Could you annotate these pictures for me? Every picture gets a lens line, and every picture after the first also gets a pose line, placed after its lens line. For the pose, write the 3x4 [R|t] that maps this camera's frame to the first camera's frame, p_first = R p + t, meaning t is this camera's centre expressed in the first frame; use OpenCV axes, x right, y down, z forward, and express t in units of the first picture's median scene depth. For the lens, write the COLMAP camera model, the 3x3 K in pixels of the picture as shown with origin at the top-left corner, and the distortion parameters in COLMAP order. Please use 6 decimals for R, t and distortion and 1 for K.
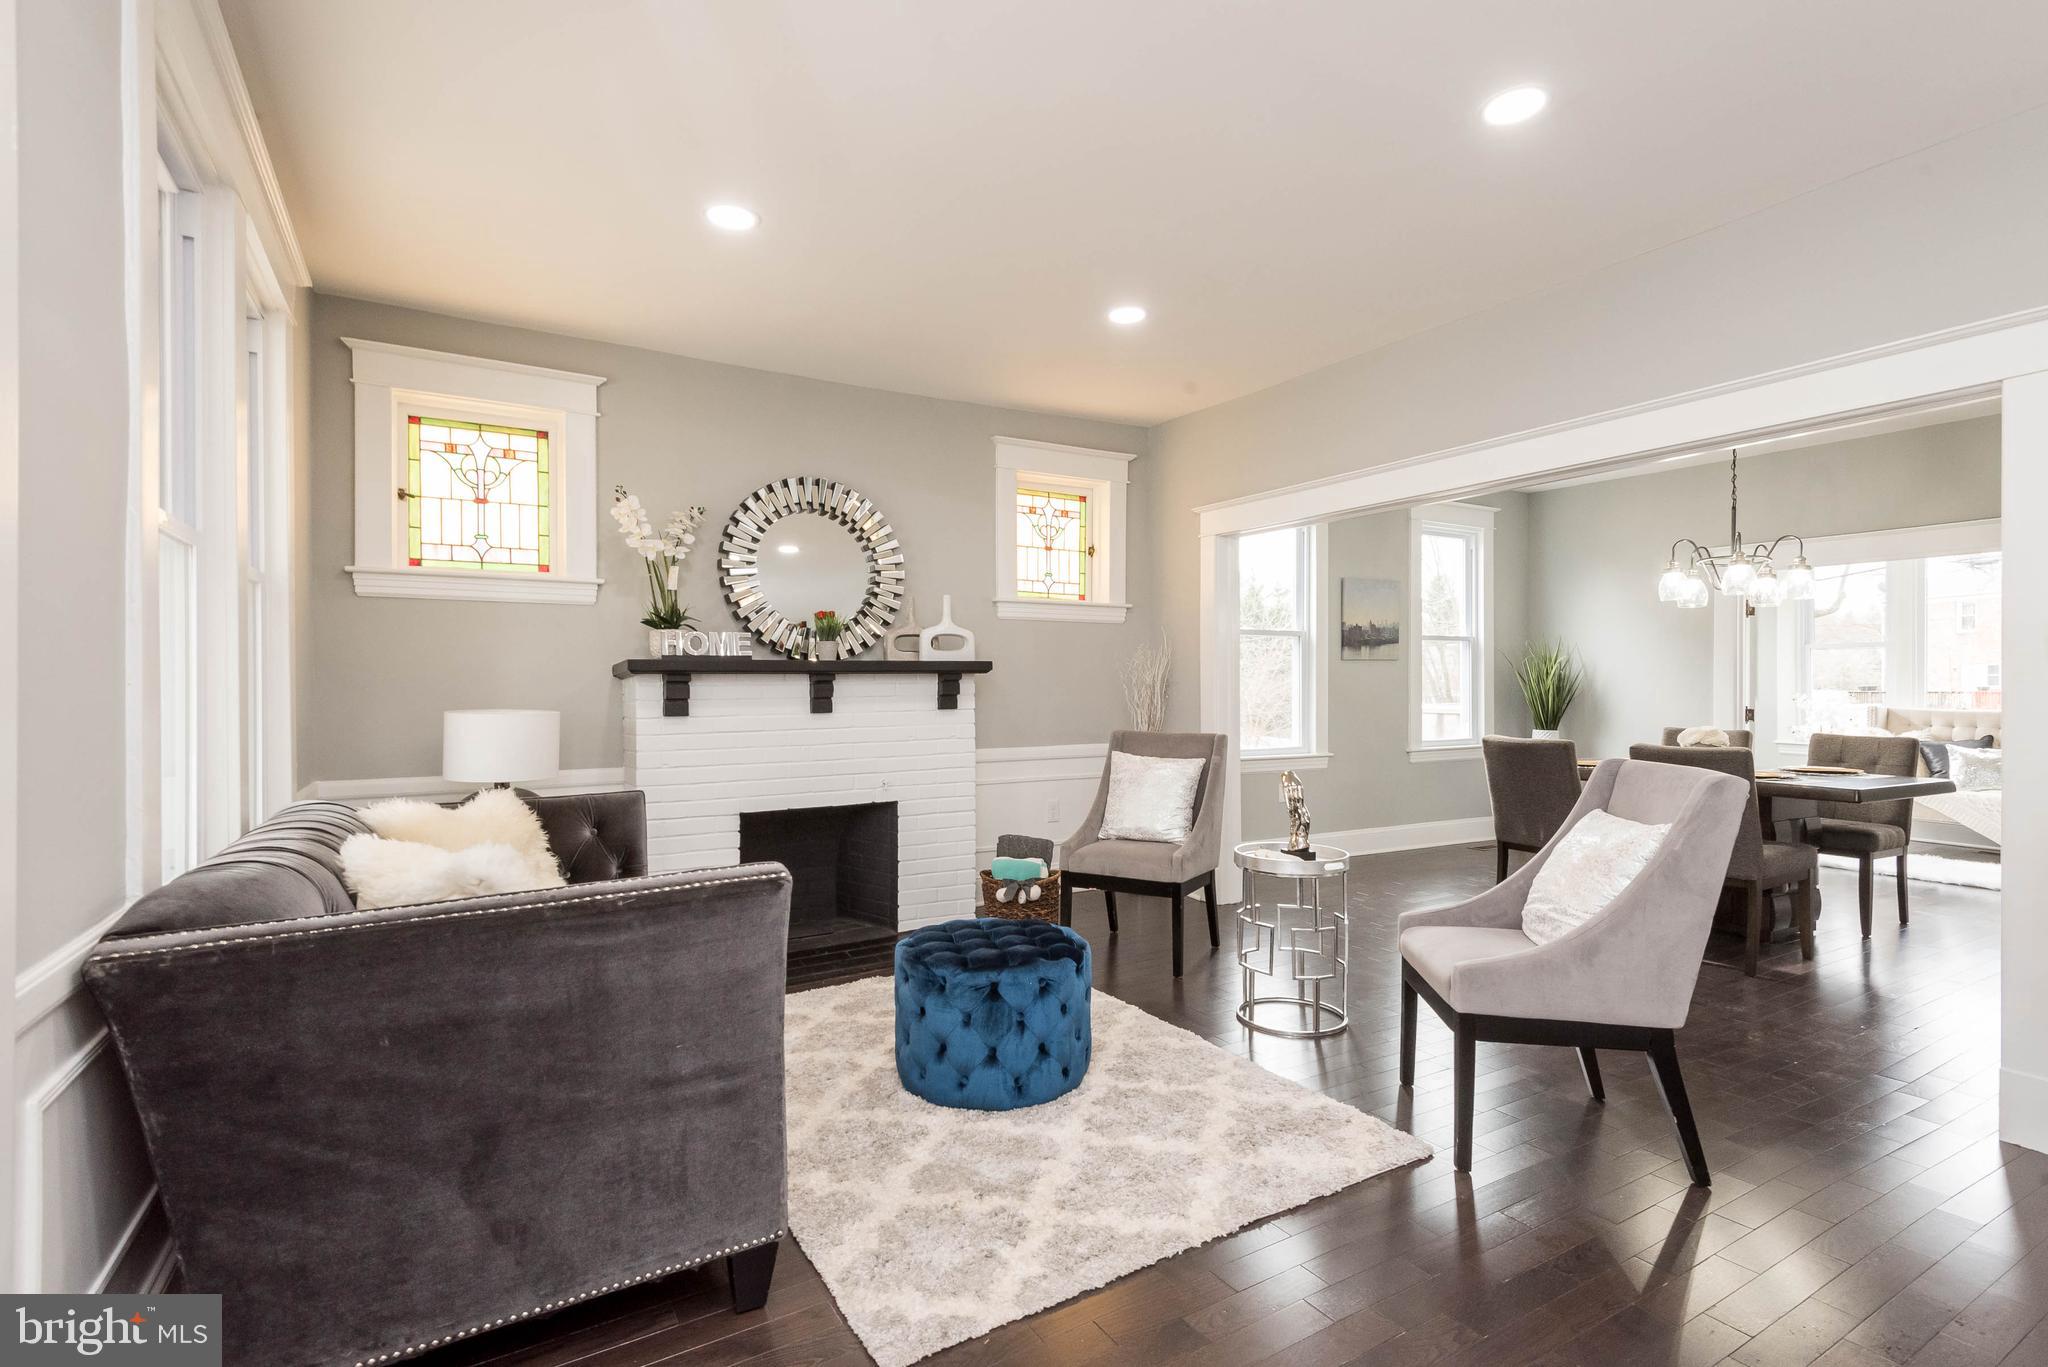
lens RADIAL K [[949.8, 0, 992.3], [0, 949.8, 691.1], [0, 0, 1]] dist [0.023999, -0.001274]
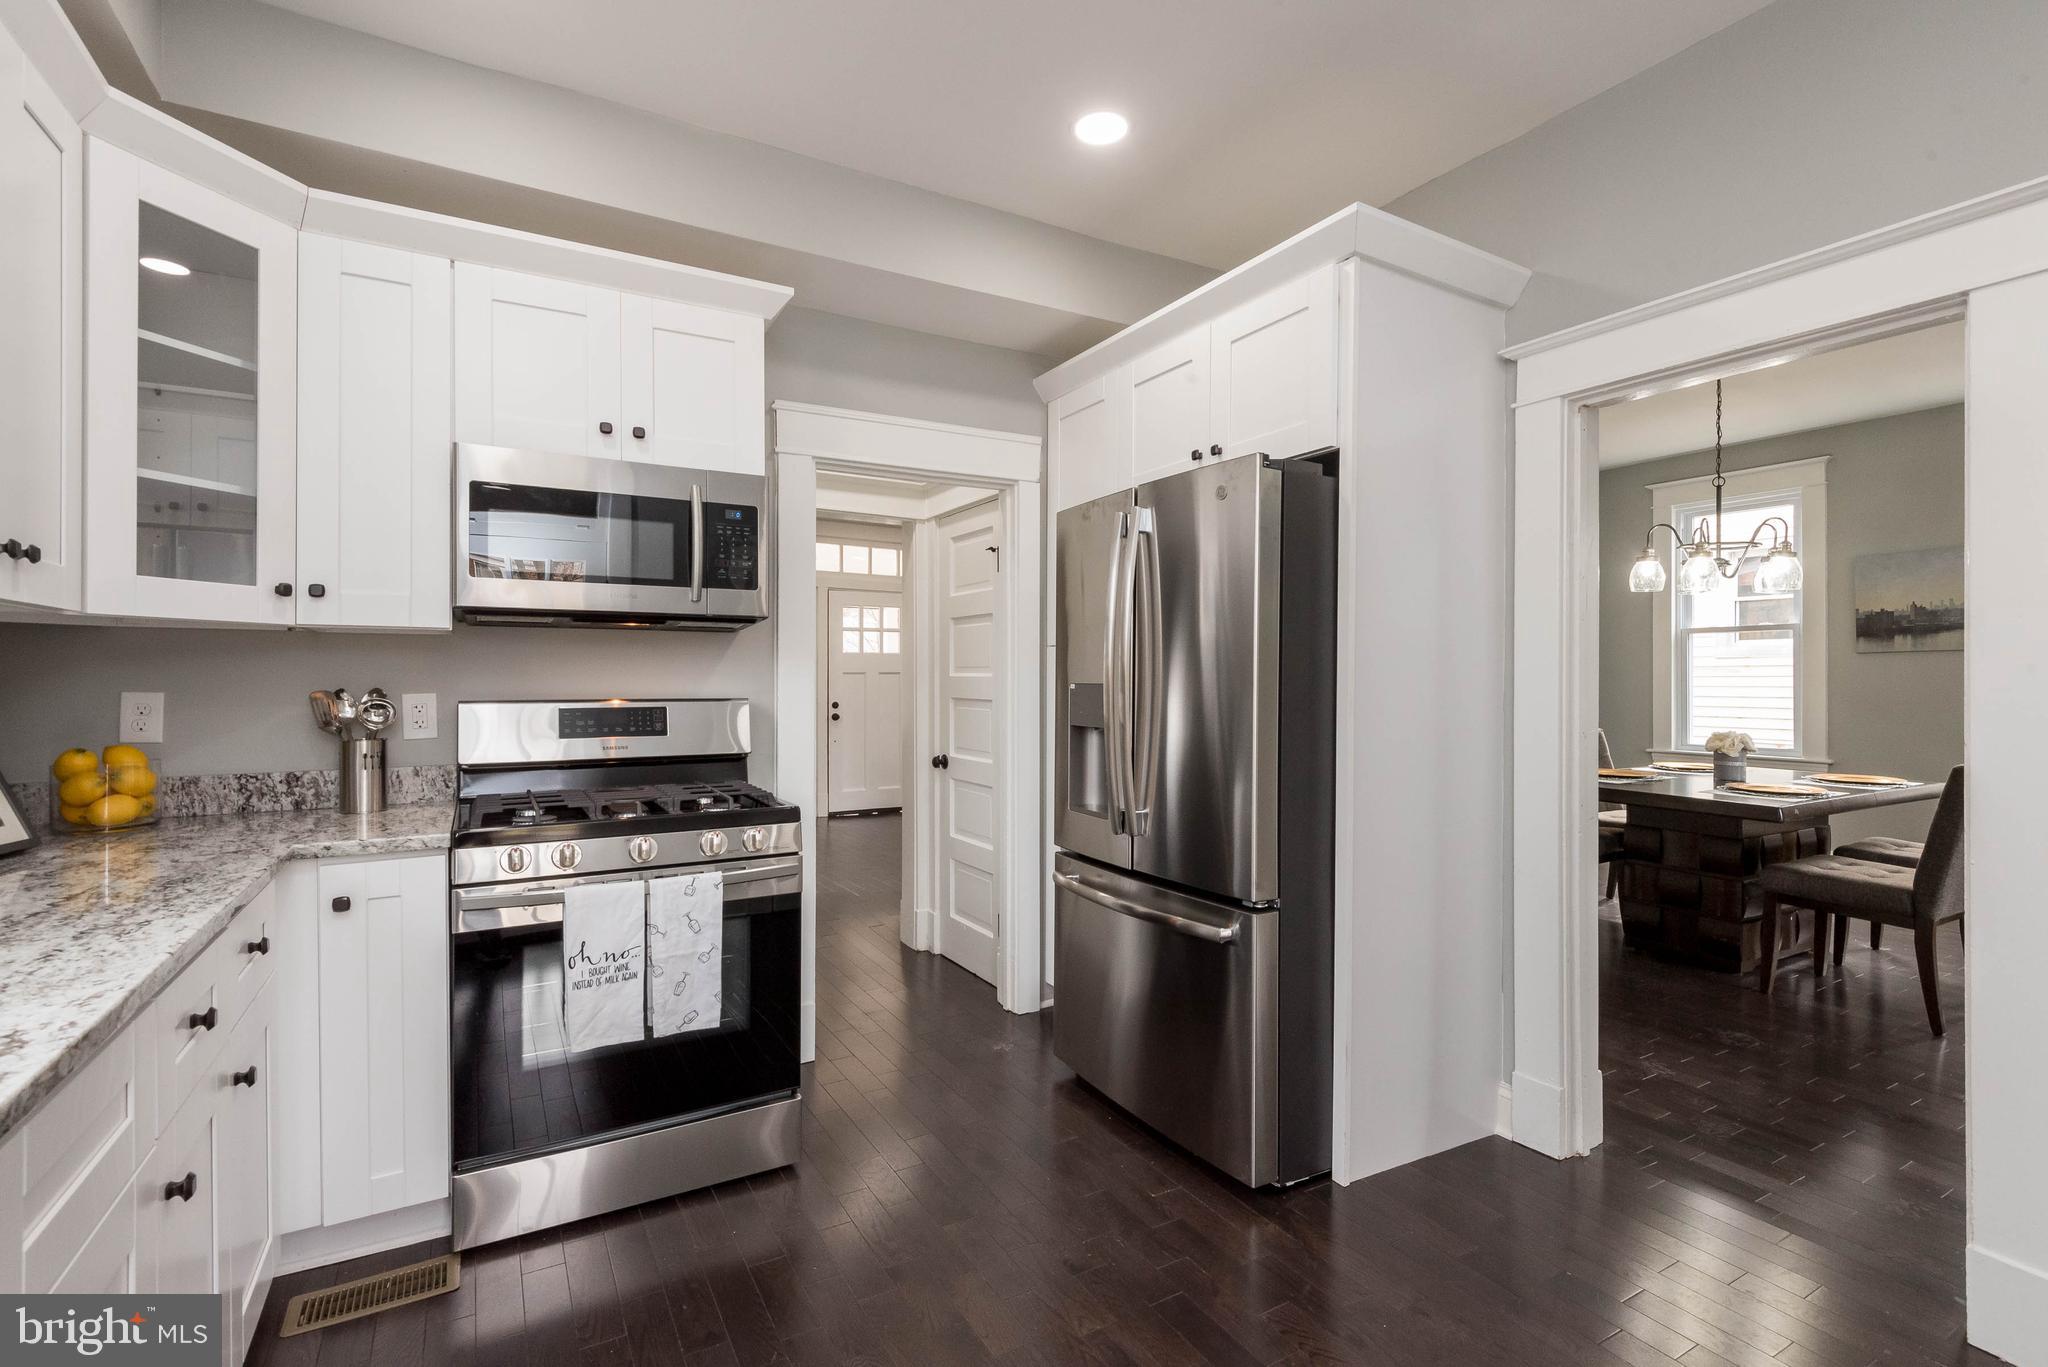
lens RADIAL K [[938.1, 0, 1034.3], [0, 938.1, 687.7], [0, 0, 1]] dist [-0.002756, -0.001041]
pose [[-0.023429, 0.005821, -0.999709, 1.786967], [-0.007741, 0.999952, 0.006004, -0.003869], [0.999696, 0.007880, -0.023382, 0.441322]]
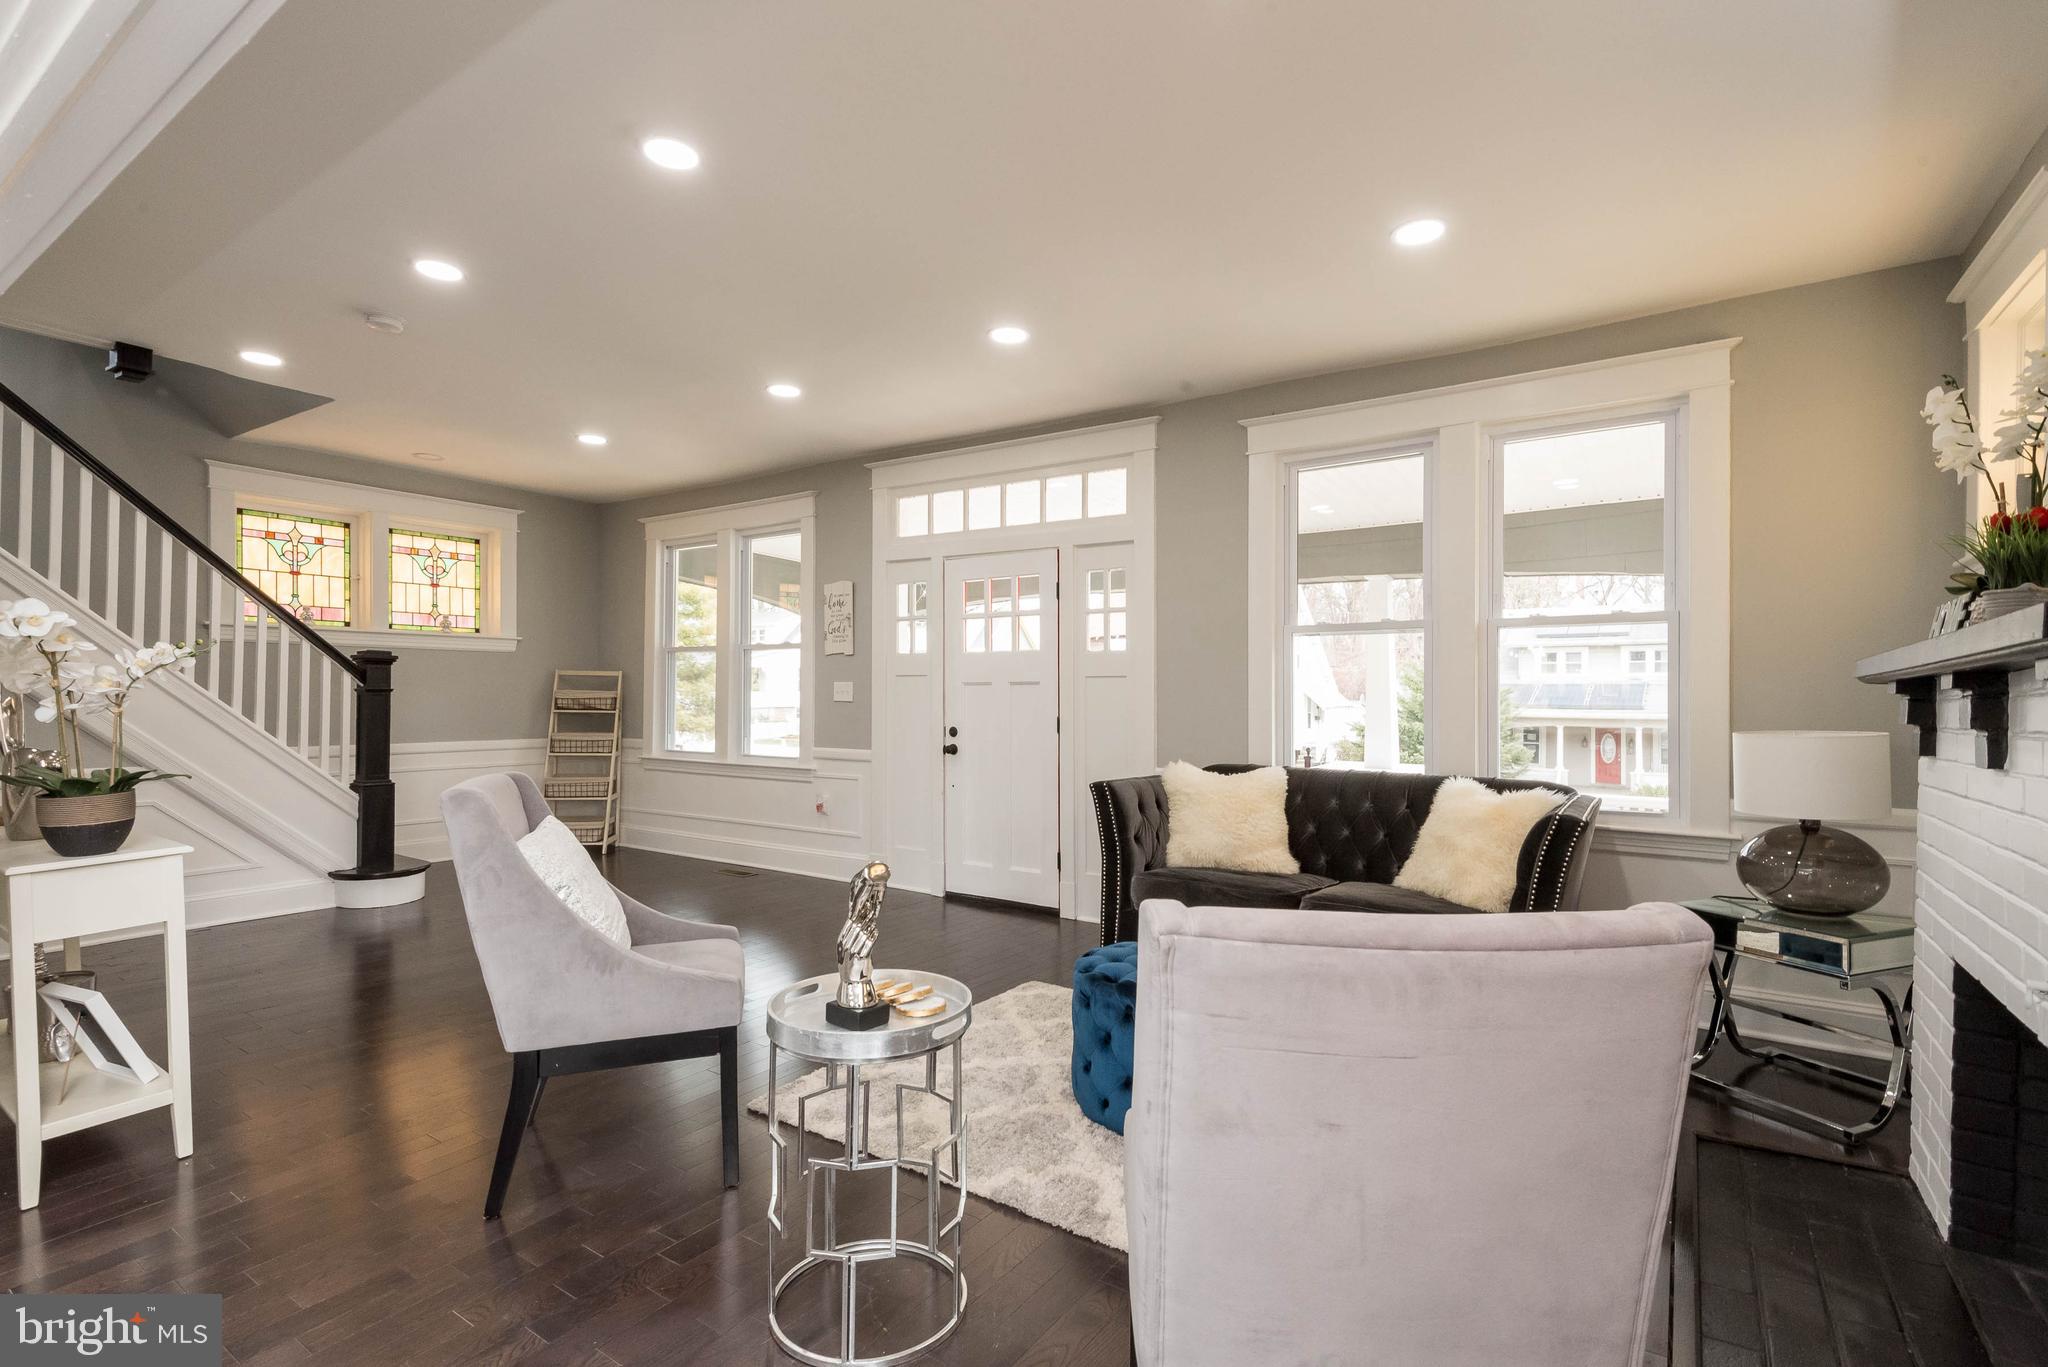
lens RADIAL K [[949.8, 0, 1020.9], [0, 949.8, 693.7], [0, 0, 1]] dist [0.023999, -0.001274]
pose [[-0.901684, 0.002612, -0.432388, 0.389677], [-0.001374, 0.999959, 0.008907, -0.017376], [0.432394, 0.008625, -0.901644, 1.196262]]
